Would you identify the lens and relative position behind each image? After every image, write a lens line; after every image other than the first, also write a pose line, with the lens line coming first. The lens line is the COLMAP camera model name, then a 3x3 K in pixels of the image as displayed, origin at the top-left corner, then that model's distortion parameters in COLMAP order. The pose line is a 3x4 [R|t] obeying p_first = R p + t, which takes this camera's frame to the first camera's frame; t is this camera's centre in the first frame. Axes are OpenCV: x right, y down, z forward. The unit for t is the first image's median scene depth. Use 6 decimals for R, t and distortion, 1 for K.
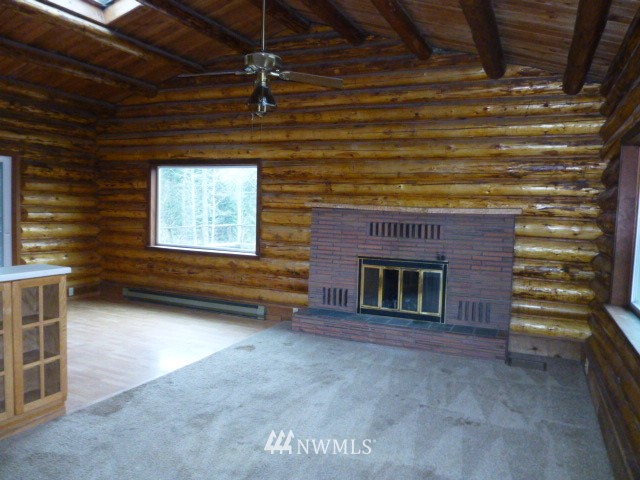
lens RADIAL K [[487.1, 0, 321.6], [0, 487.1, 239.4], [0, 0, 1]] dist [-0.030852, 0.010044]
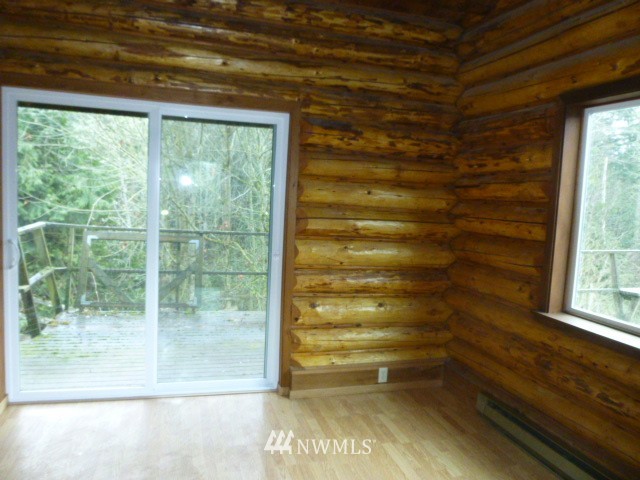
lens RADIAL K [[487.1, 0, 326.0], [0, 487.1, 243.5], [0, 0, 1]] dist [-0.030852, 0.010044]
pose [[0.660192, 0.074236, -0.747419, -0.189013], [-0.074216, 0.996681, 0.033438, -0.044747], [0.747421, 0.033395, 0.663511, 0.626507]]
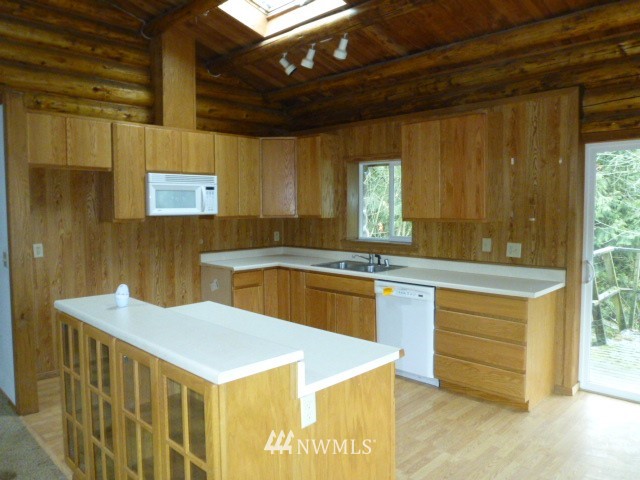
lens RADIAL K [[487.1, 0, 319.9], [0, 487.1, 241.0], [0, 0, 1]] dist [-0.030852, 0.010044]
pose [[-0.340771, 0.033291, -0.939557, -0.069593], [-0.058619, 0.996676, 0.056576, -0.048792], [0.938317, 0.074355, -0.337687, 0.597689]]
